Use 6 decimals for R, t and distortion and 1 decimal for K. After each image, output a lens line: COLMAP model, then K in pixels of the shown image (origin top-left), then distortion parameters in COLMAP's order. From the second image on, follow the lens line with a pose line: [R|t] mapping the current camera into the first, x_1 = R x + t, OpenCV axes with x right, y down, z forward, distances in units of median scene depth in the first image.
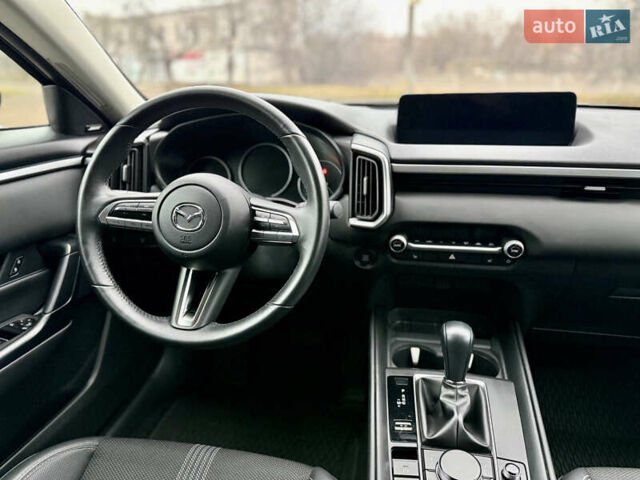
lens RADIAL K [[448.9, 0, 320.0], [0, 448.9, 240.0], [0, 0, 1]] dist [0.092135, -0.146012]
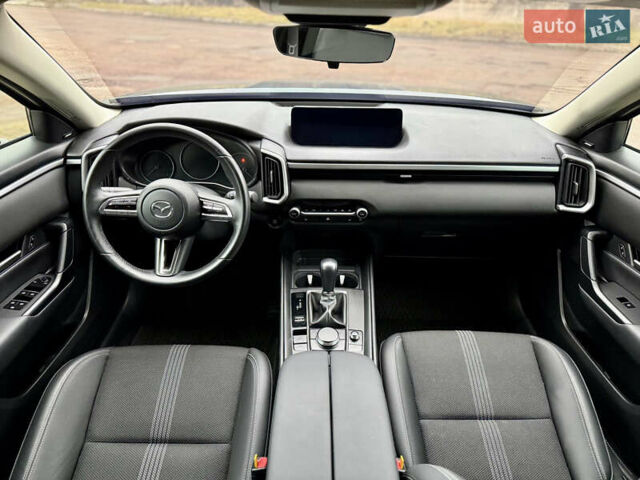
lens RADIAL K [[448.9, 0, 320.0], [0, 448.9, 240.0], [0, 0, 1]] dist [0.092135, -0.146012]
pose [[0.984159, -0.067110, 0.164096, -0.005150], [0.040223, 0.985971, 0.161995, -0.161144], [-0.172666, -0.152828, 0.973052, -0.617576]]
